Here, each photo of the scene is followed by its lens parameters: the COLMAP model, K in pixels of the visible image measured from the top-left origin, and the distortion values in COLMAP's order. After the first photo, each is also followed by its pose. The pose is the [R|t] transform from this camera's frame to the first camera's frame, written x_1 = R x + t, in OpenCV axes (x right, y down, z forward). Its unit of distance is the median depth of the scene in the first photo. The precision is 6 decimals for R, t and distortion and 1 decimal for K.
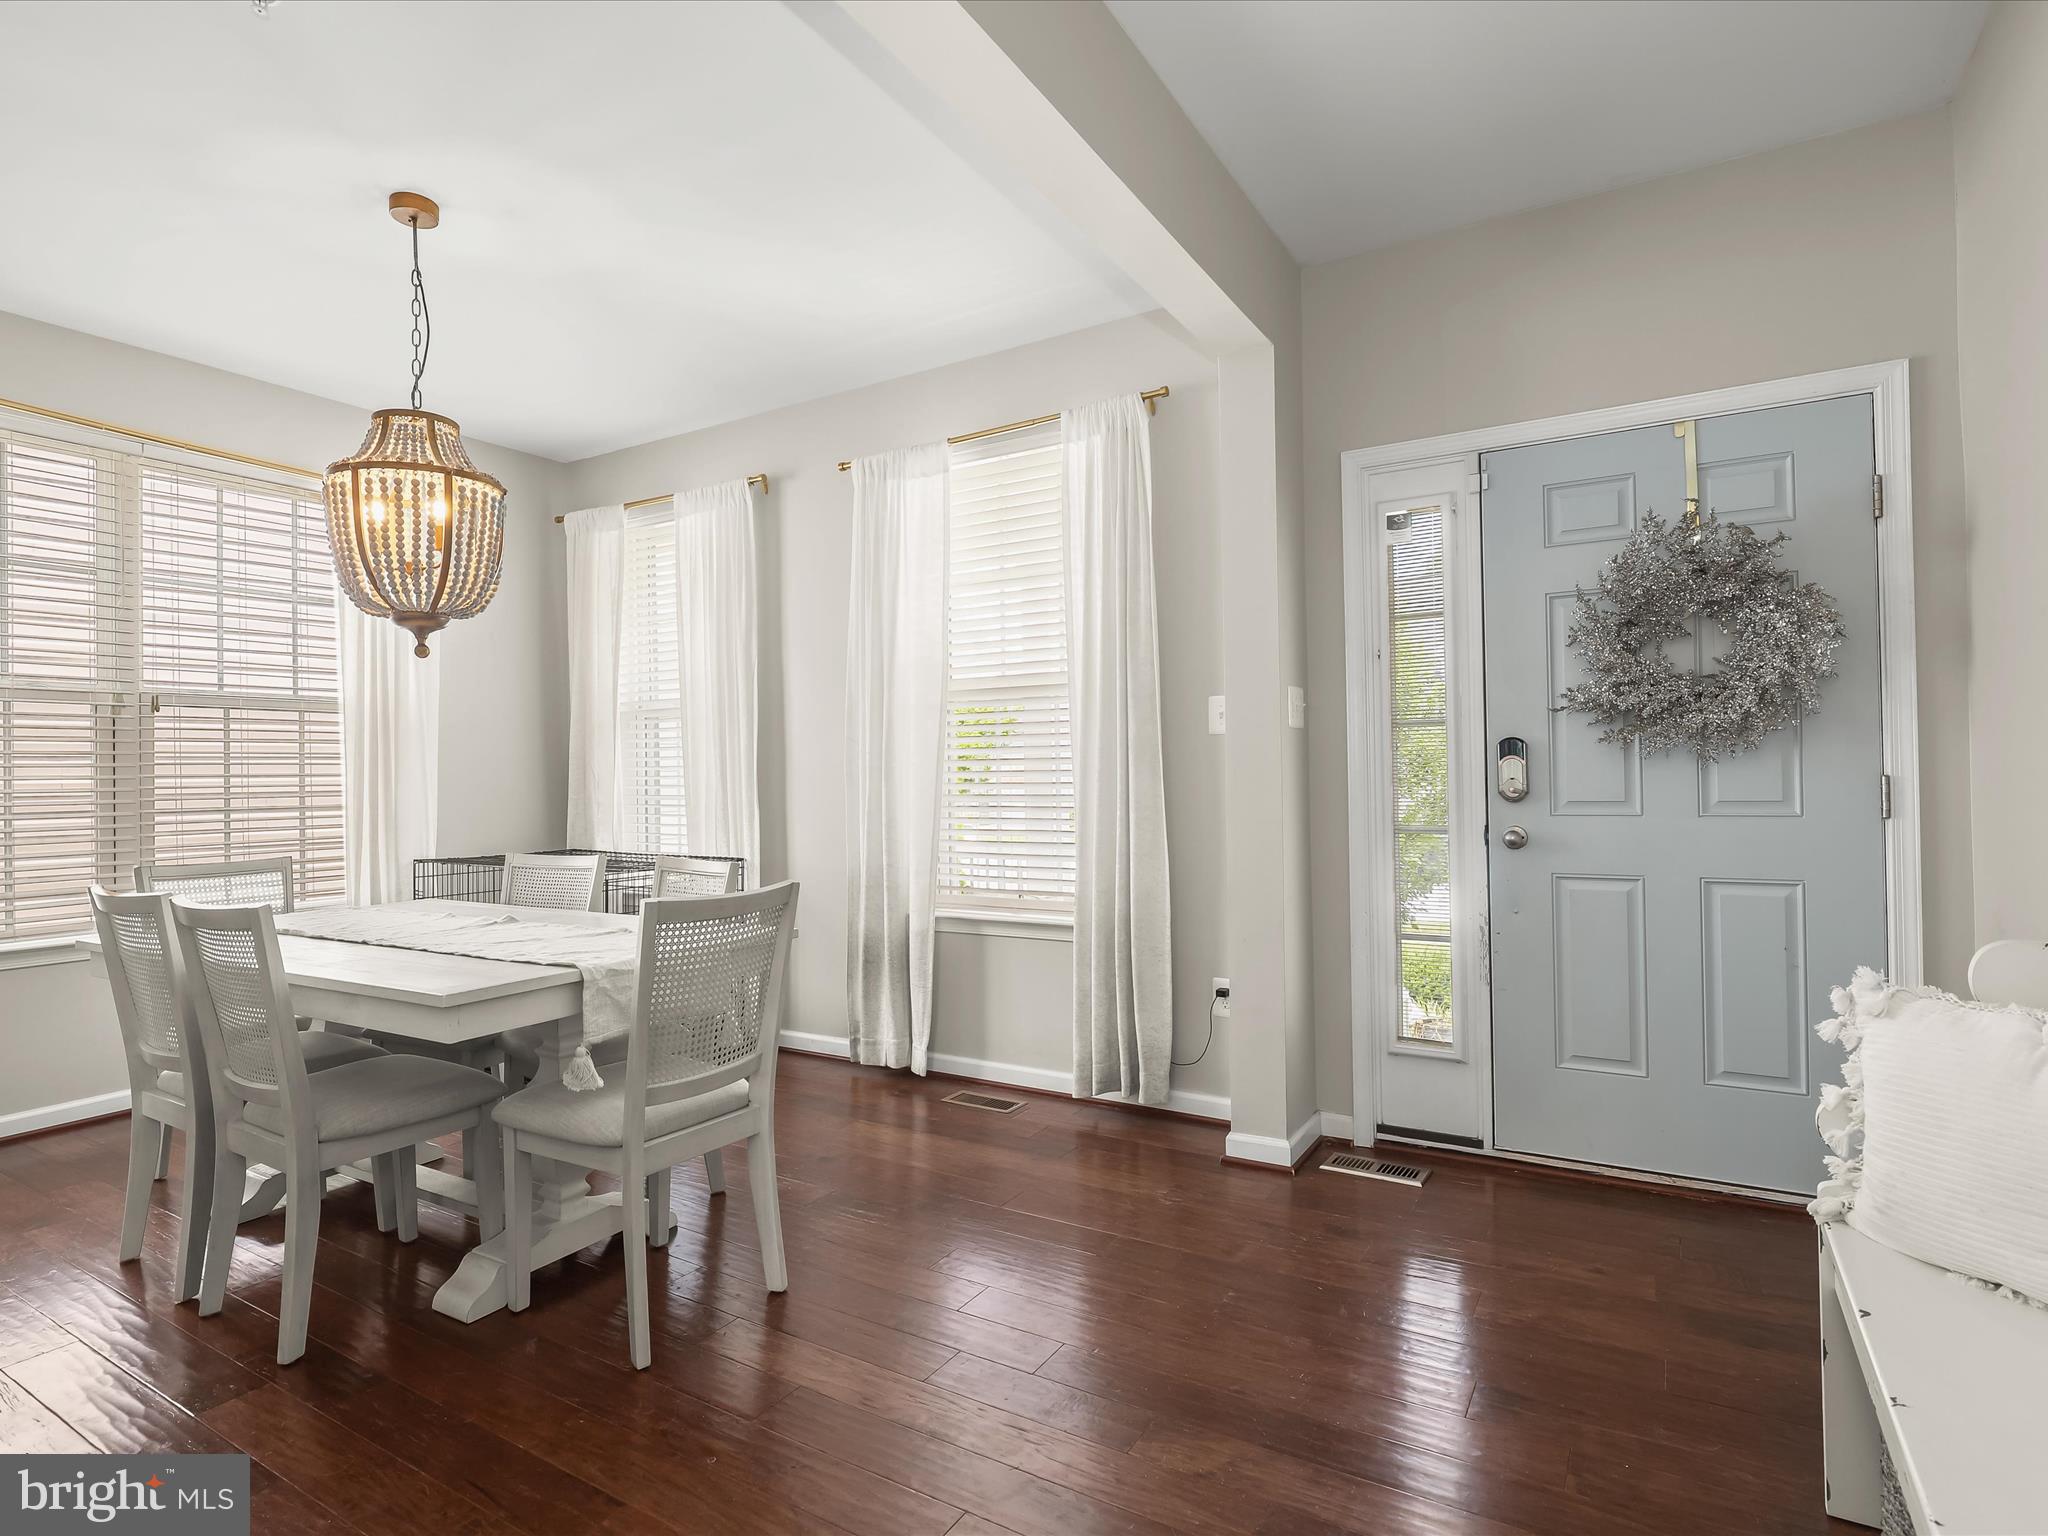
lens RADIAL K [[1069.5, 0, 1024.0], [0, 1069.5, 768.0], [0, 0, 1]] dist [-0.005689, 0.000791]
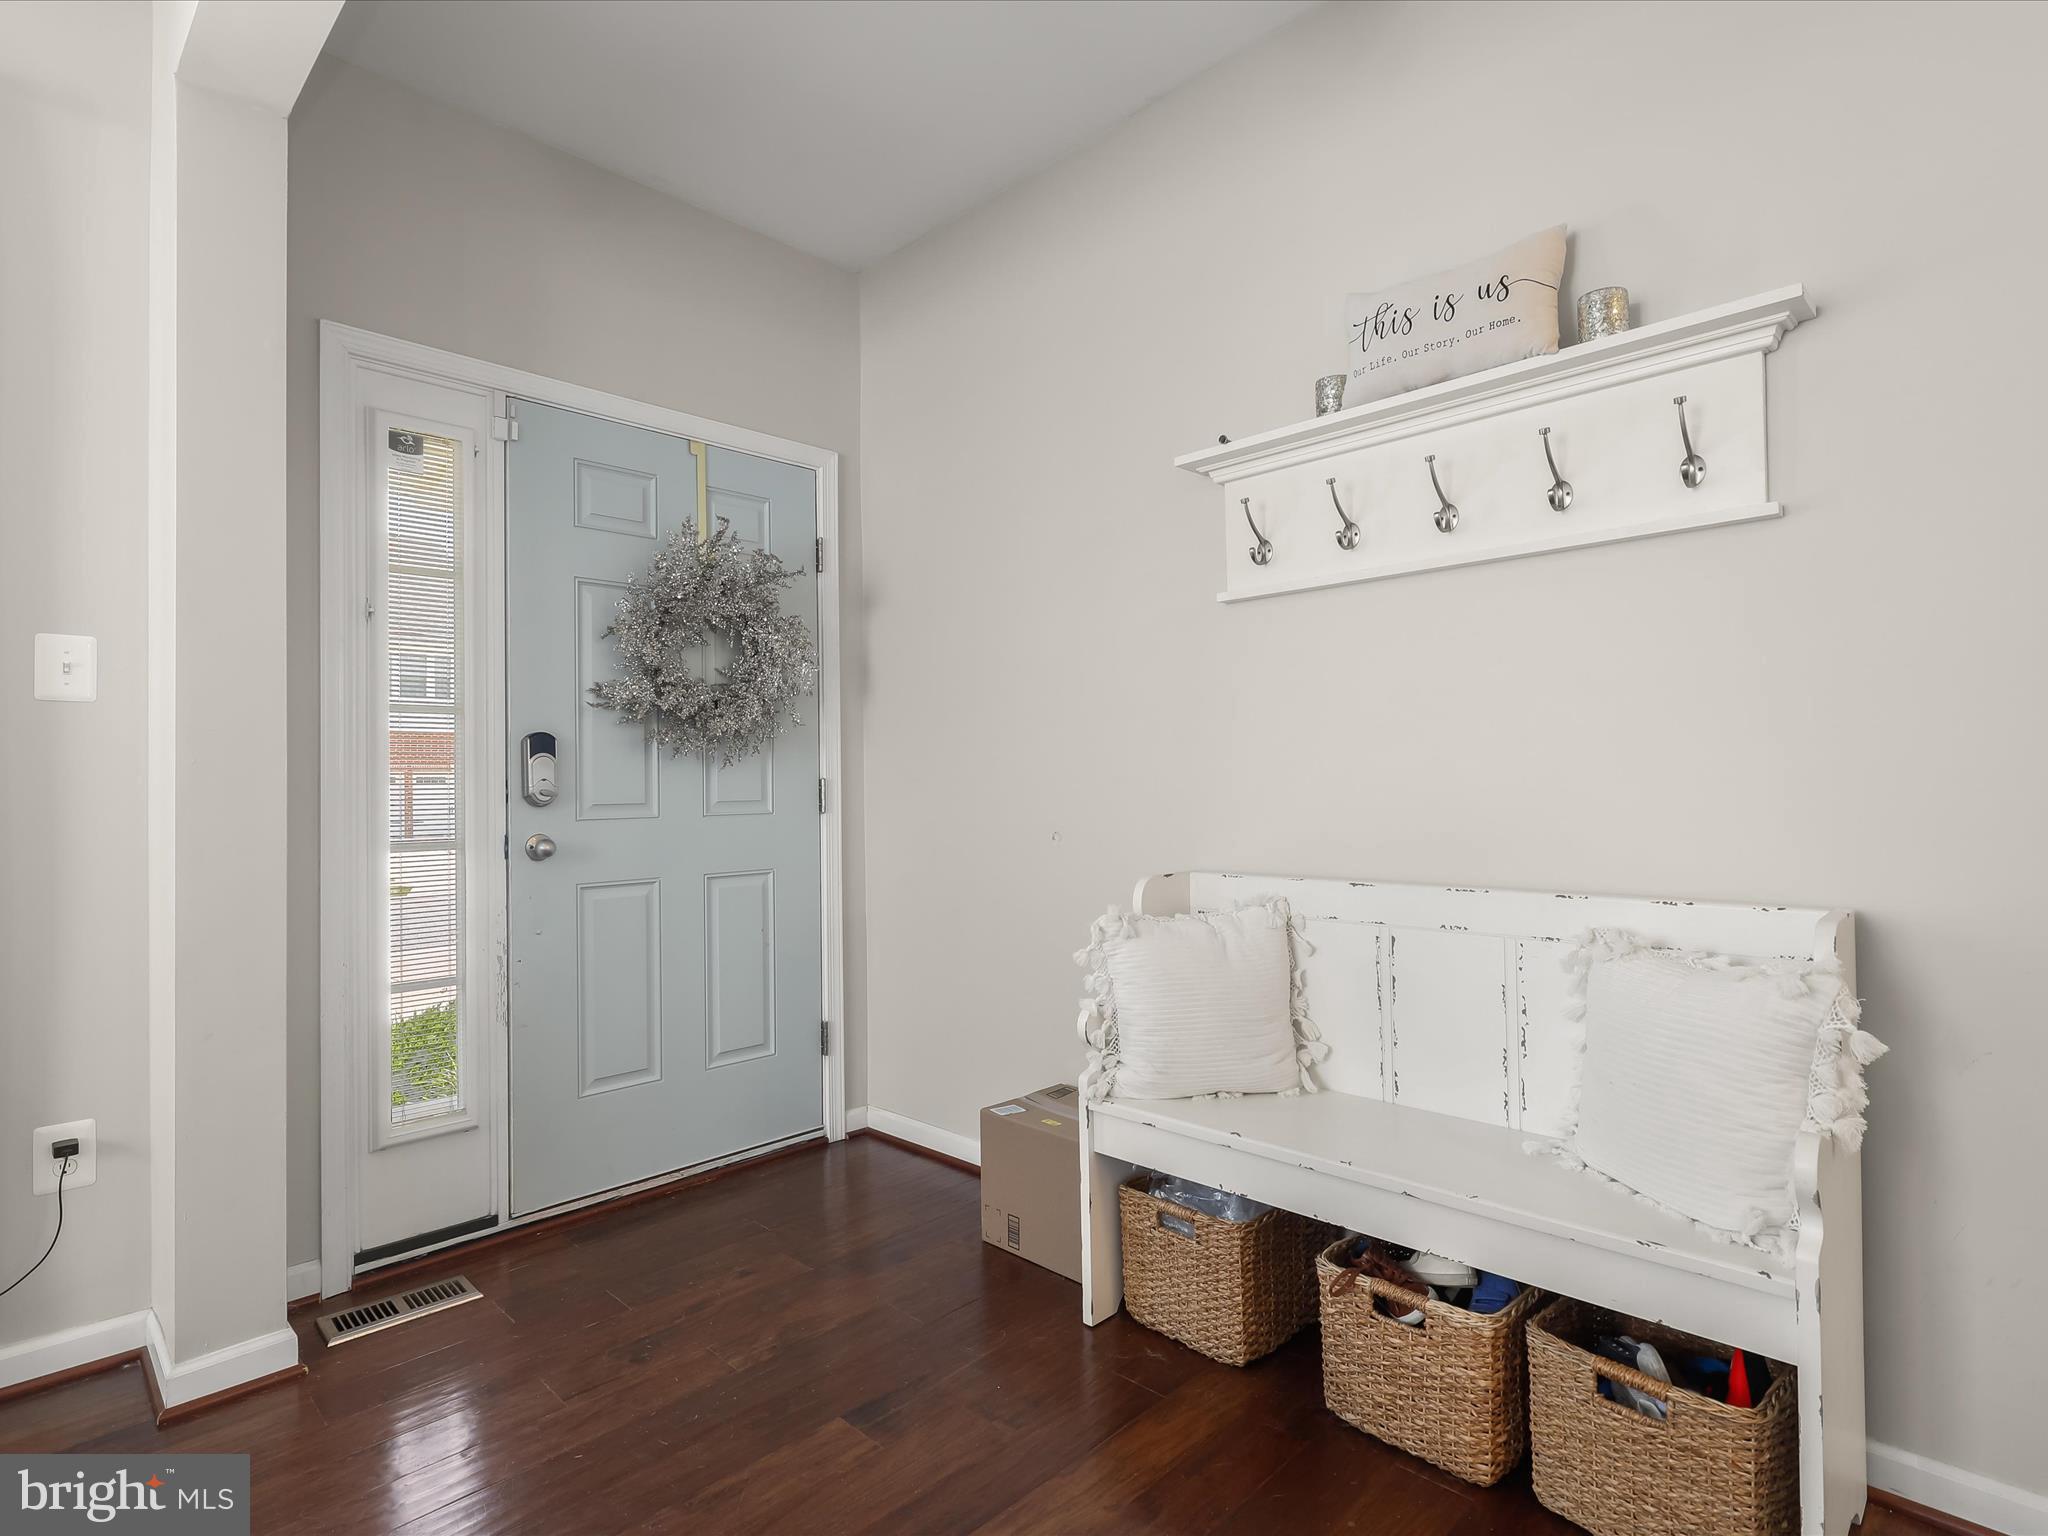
lens RADIAL K [[1069.5, 0, 1024.0], [0, 1069.5, 768.0], [0, 0, 1]] dist [-0.005689, 0.000791]
pose [[0.221956, 0.027592, 0.974666, -0.302252], [0.002601, 0.999579, -0.028890, 0.026277], [-0.975053, 0.008948, 0.221791, 0.416348]]
